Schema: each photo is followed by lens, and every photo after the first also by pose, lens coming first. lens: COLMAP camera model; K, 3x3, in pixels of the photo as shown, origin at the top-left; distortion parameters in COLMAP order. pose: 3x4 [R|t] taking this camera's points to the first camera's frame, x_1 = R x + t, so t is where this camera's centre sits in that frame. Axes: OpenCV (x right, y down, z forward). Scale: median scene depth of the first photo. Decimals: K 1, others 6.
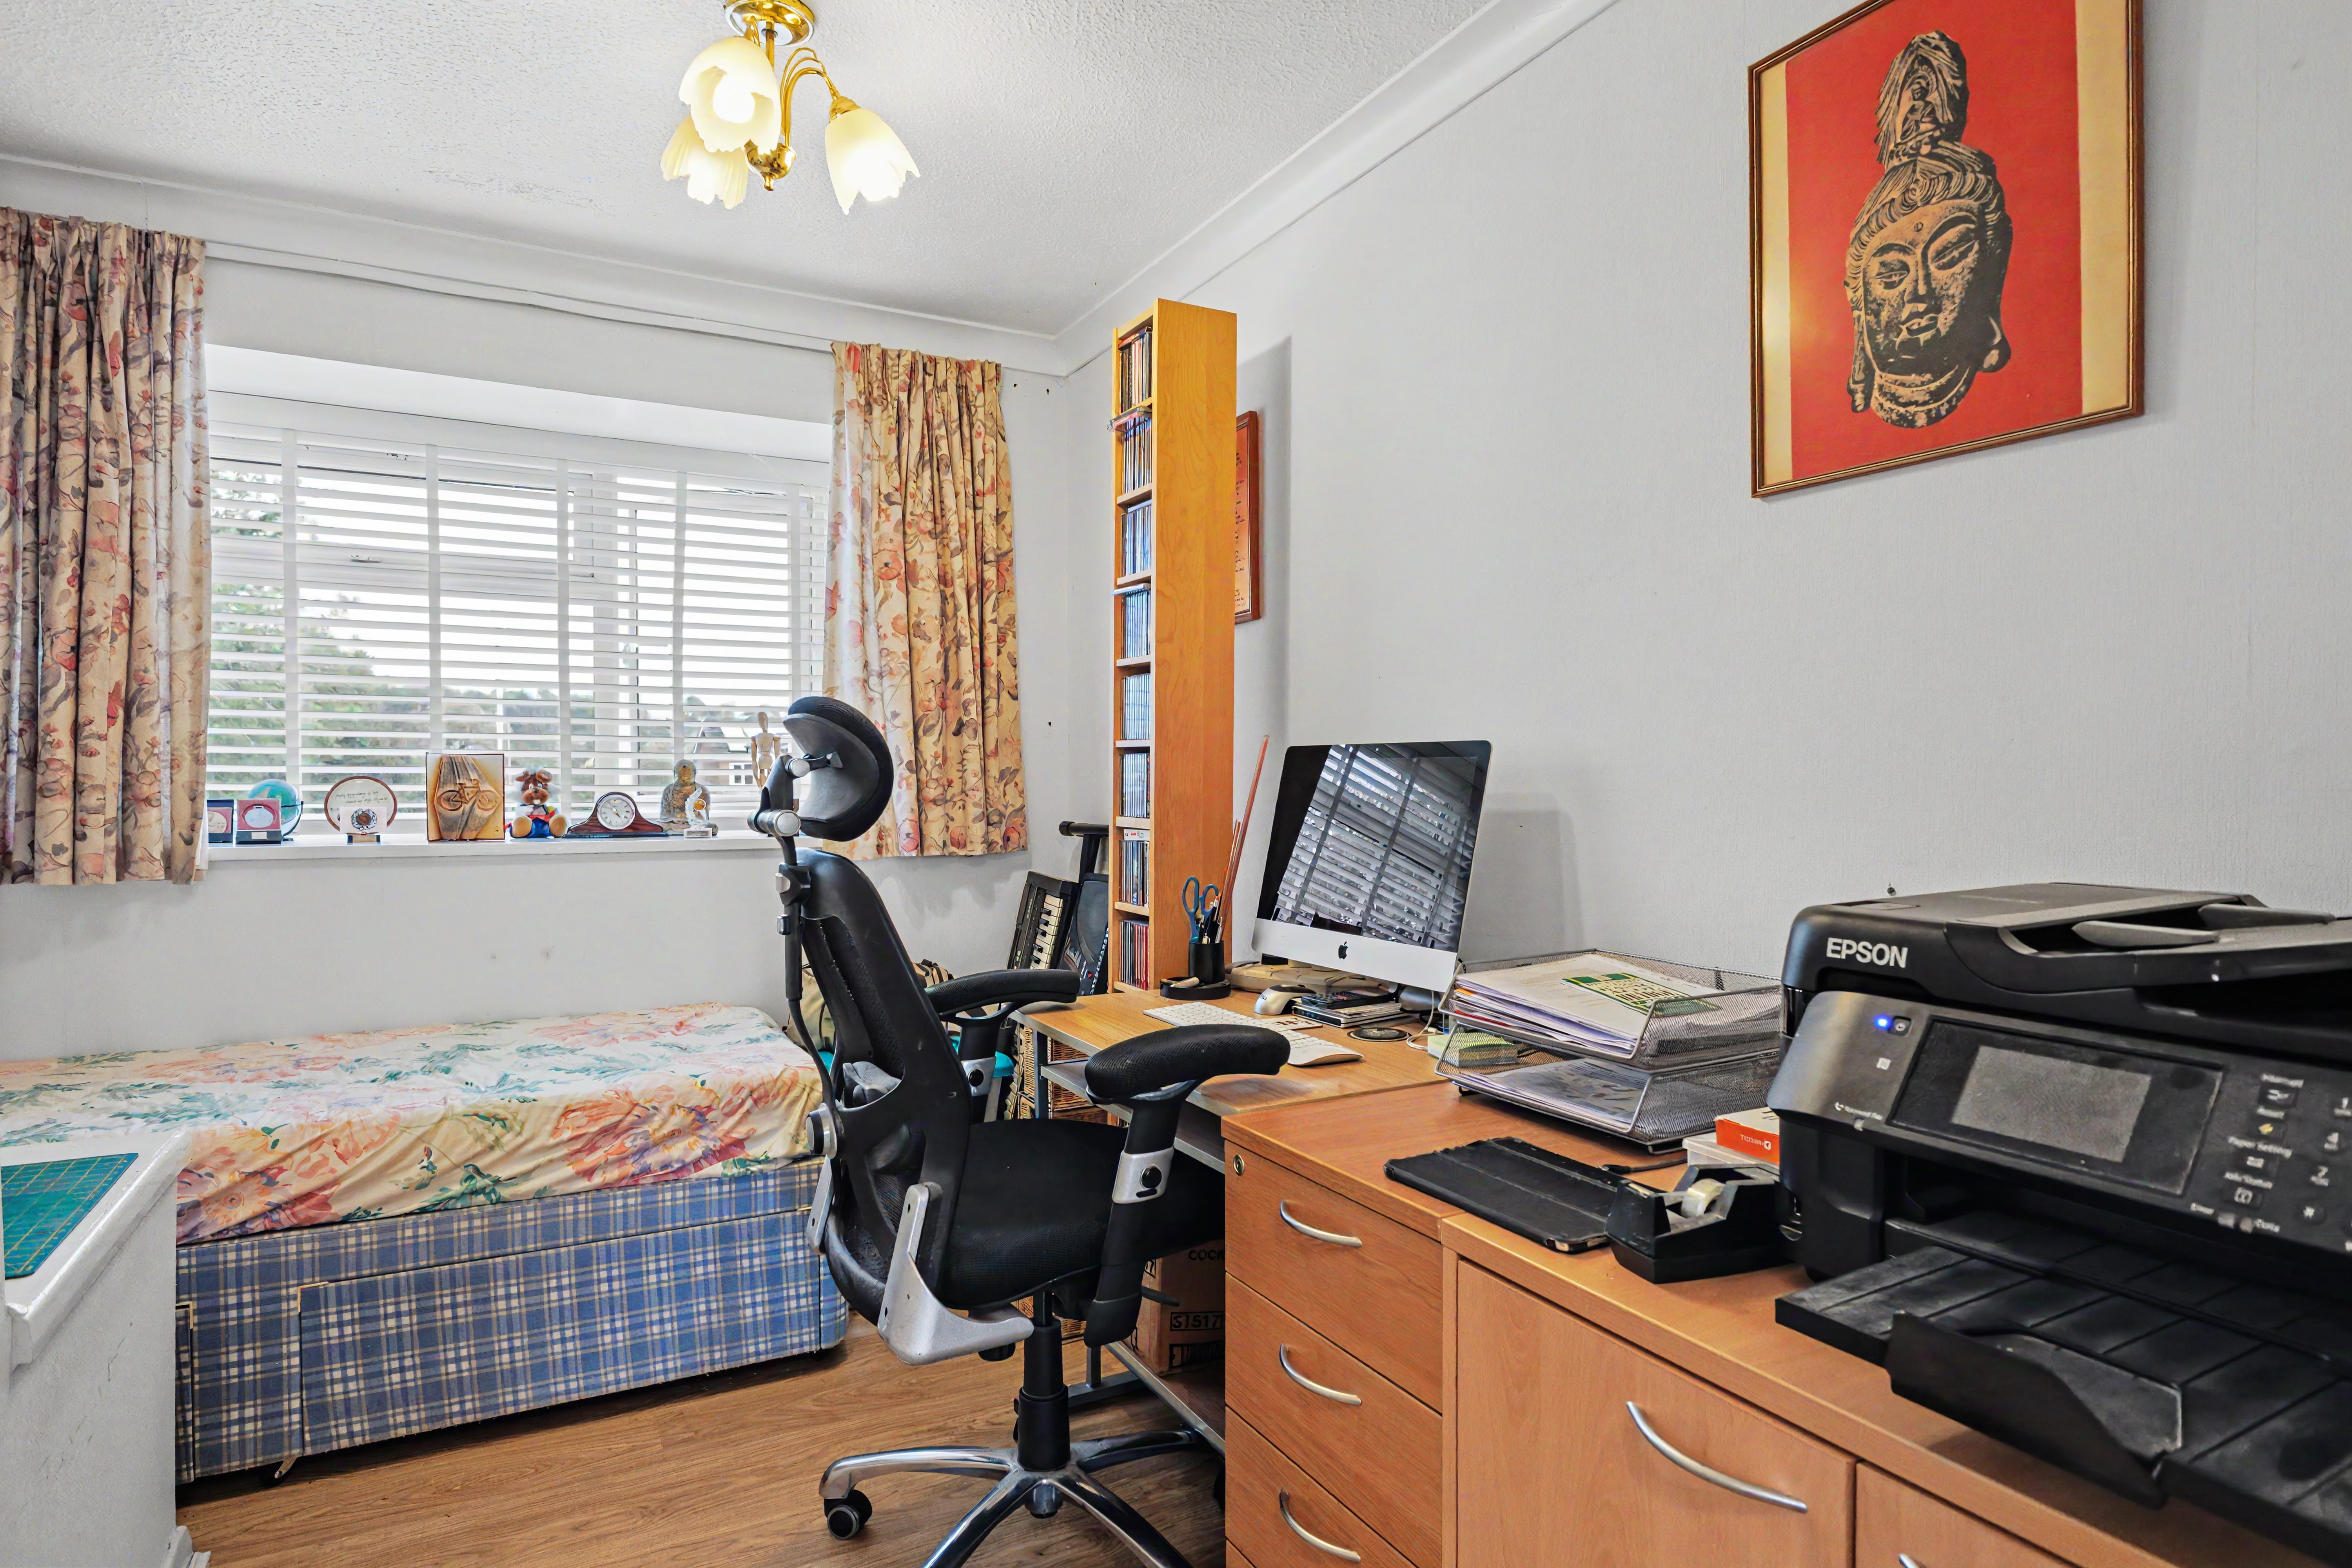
lens RADIAL K [[1271.5, 0, 1179.6], [0, 1271.5, 774.9], [0, 0, 1]] dist [-0.013415, -0.000138]
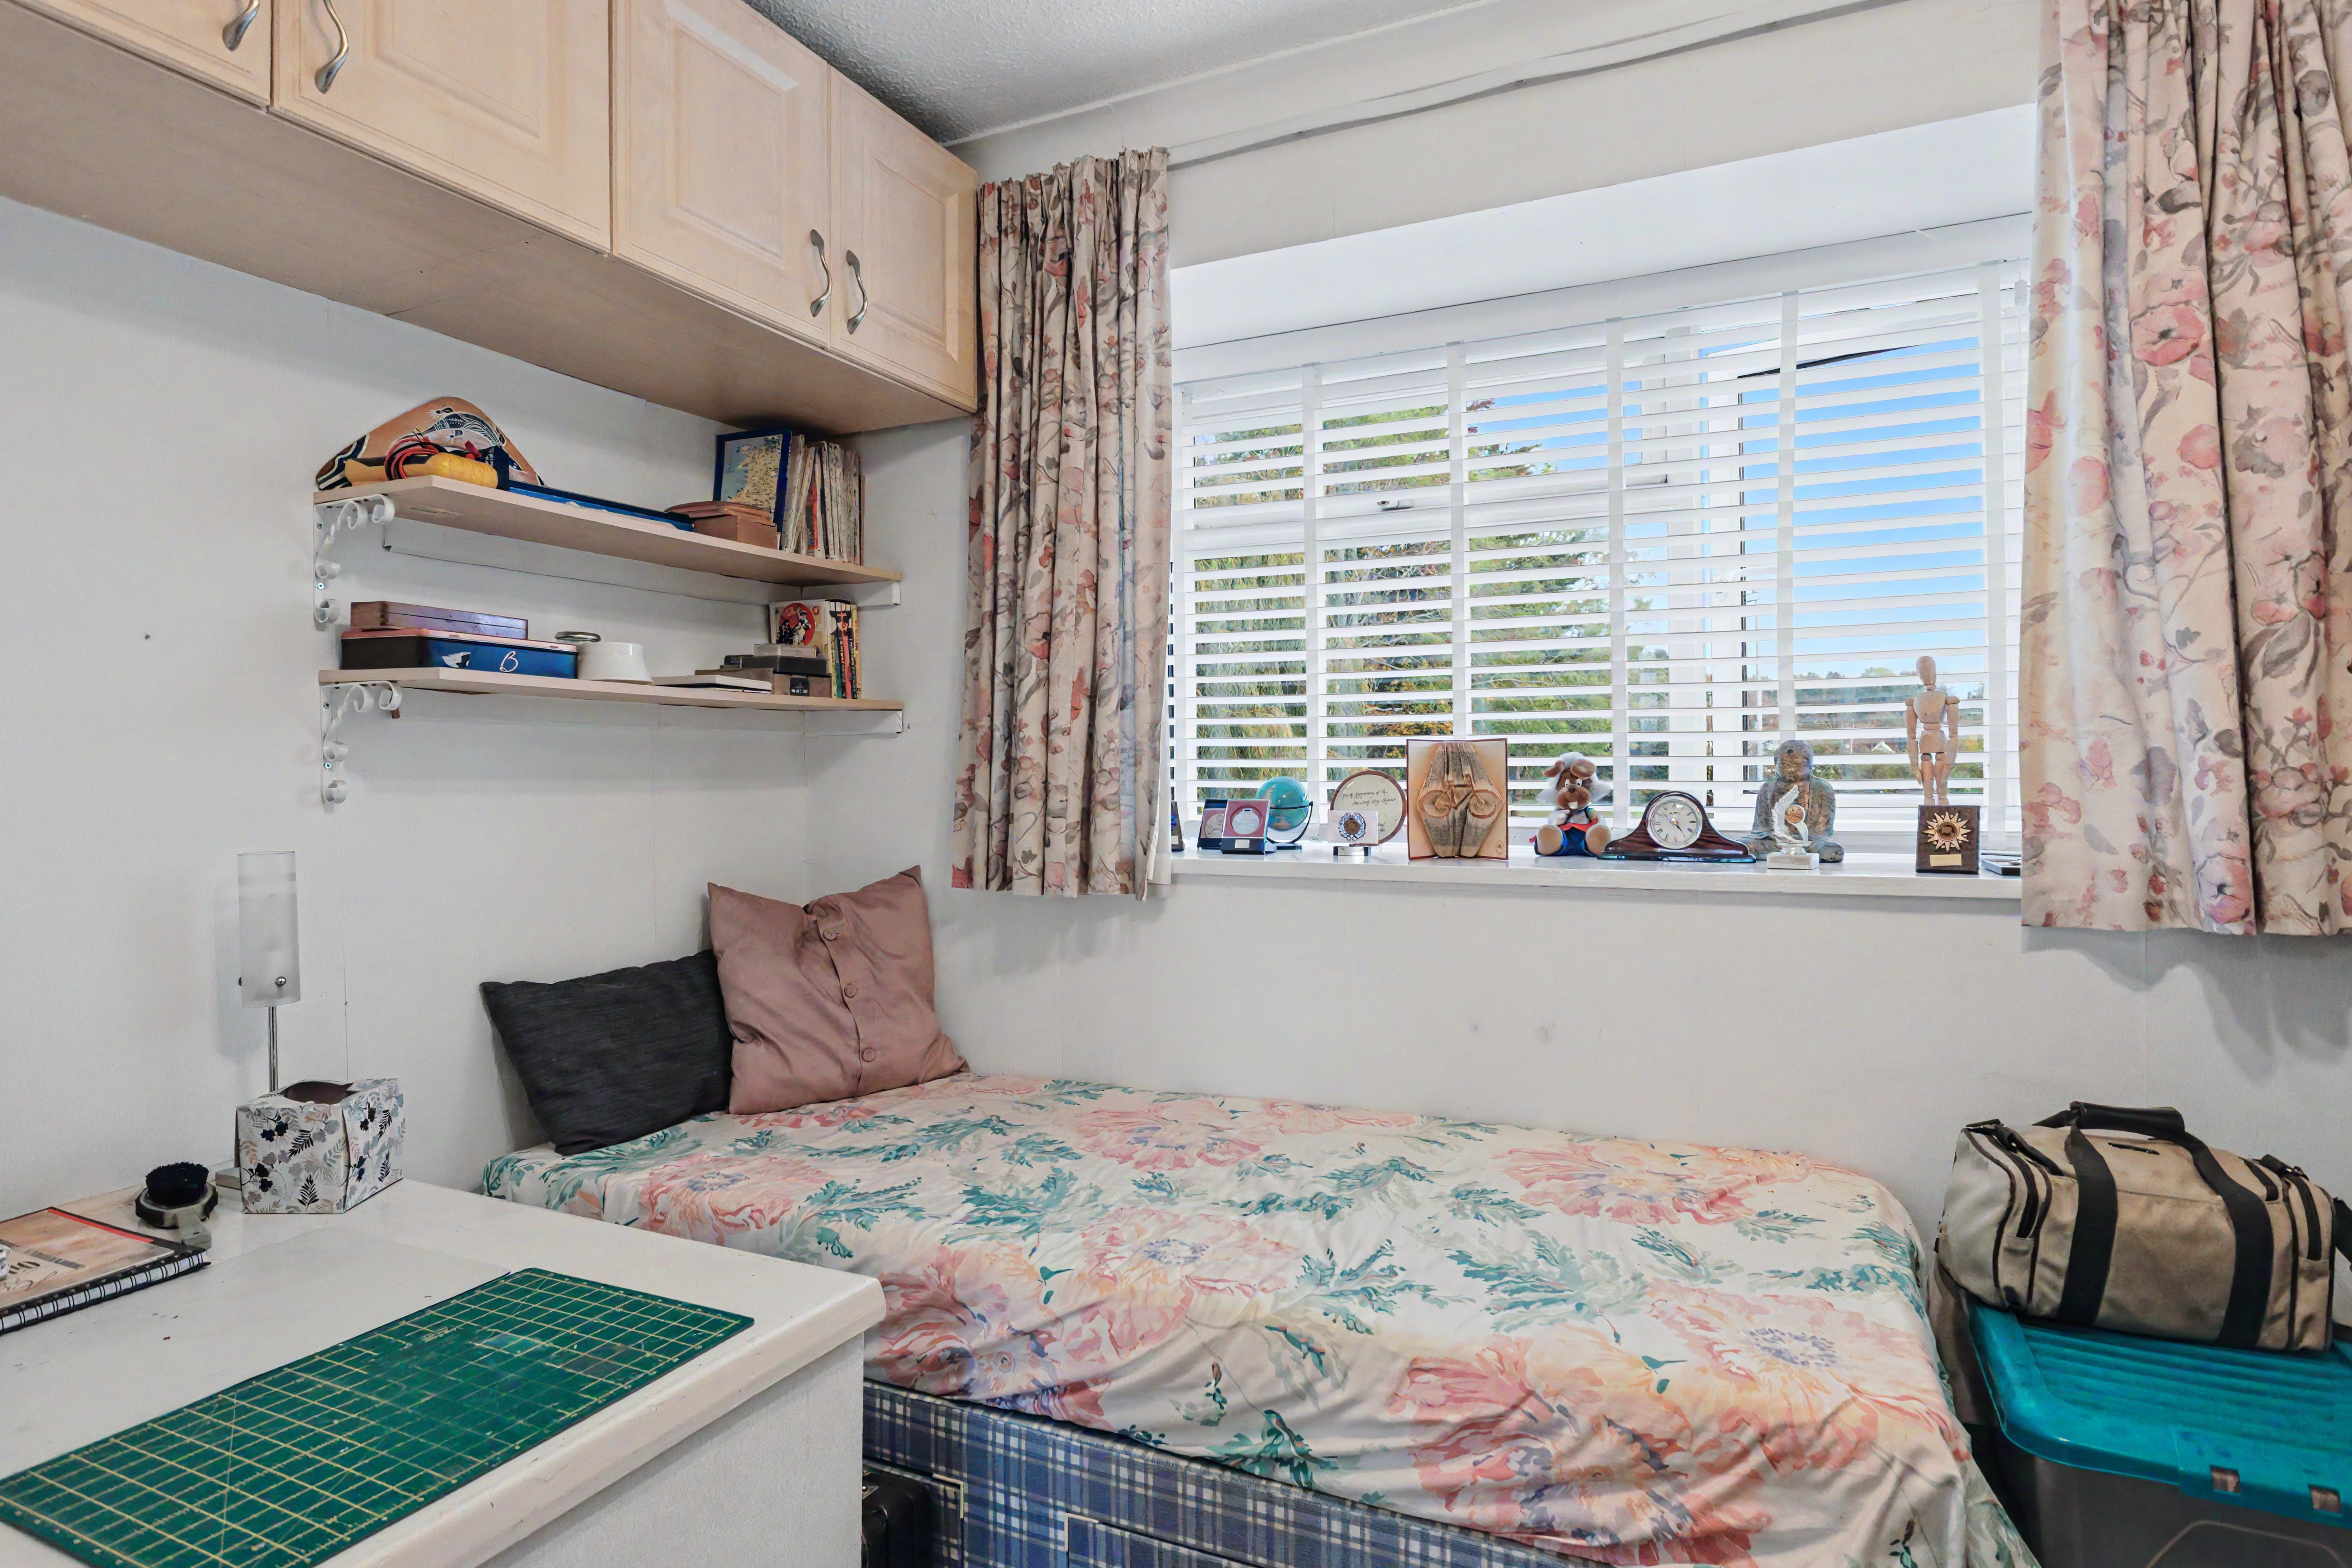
lens RADIAL K [[1271.5, 0, 1179.6], [0, 1271.5, 774.9], [0, 0, 1]] dist [-0.013415, -0.000138]
pose [[0.586205, -0.004483, -0.810150, -0.079087], [0.012885, 0.999910, 0.003790, -0.001545], [0.810060, -0.012660, 0.586210, 0.530387]]
